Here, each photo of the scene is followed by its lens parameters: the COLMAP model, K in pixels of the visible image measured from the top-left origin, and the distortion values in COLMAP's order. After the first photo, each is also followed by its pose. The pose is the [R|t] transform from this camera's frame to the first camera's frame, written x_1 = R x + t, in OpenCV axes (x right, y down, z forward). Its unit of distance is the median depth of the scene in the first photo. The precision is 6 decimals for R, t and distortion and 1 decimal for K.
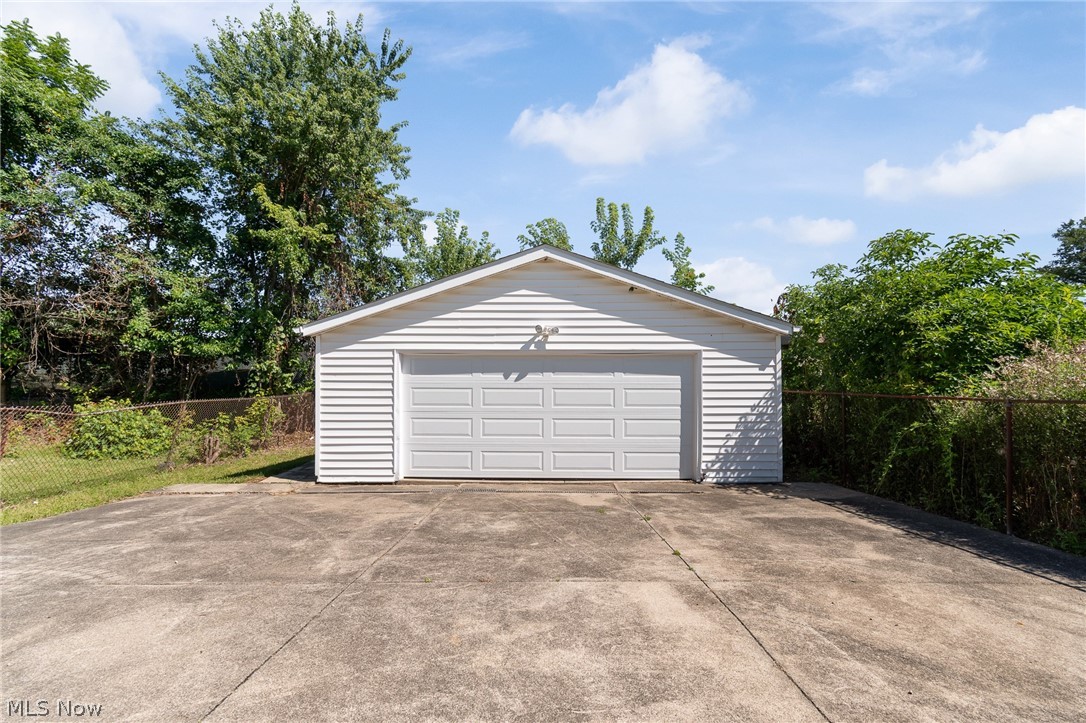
lens RADIAL K [[491.8, 0, 542.7], [0, 491.8, 364.0], [0, 0, 1]] dist [0.002188, 0.000198]
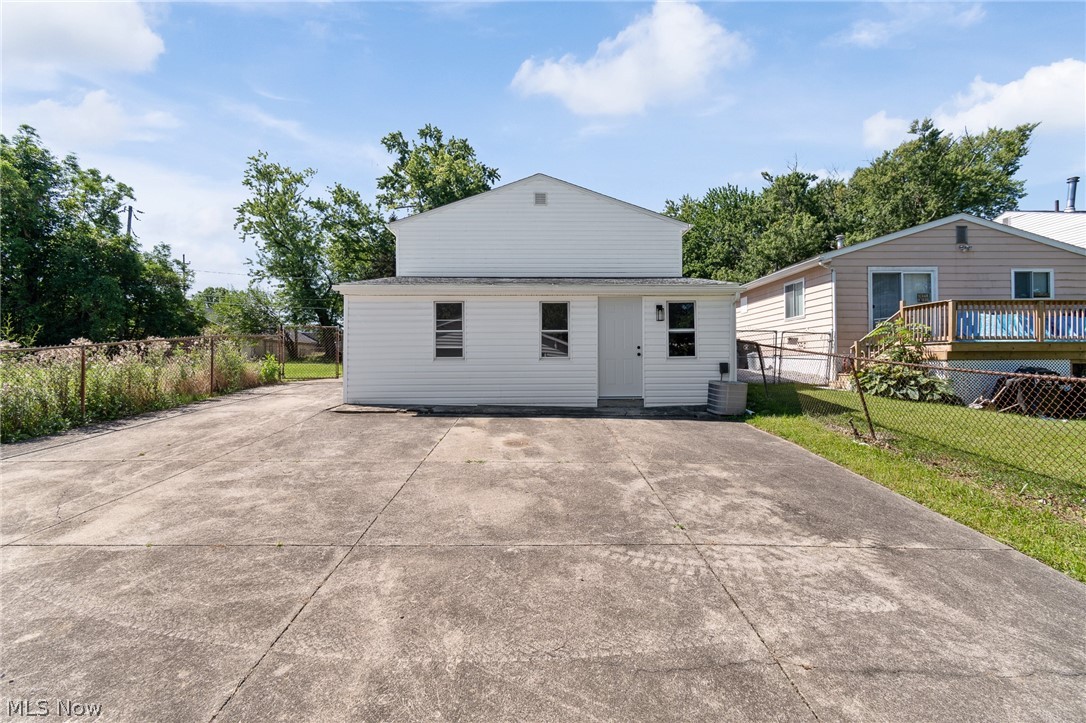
lens RADIAL K [[491.8, 0, 543.1], [0, 491.8, 361.9], [0, 0, 1]] dist [0.002188, 0.000198]
pose [[-0.999991, -0.000388, -0.004144, -0.662667], [-0.000338, 0.999929, -0.011913, 0.065515], [0.004148, -0.011911, -0.999920, 1.734338]]
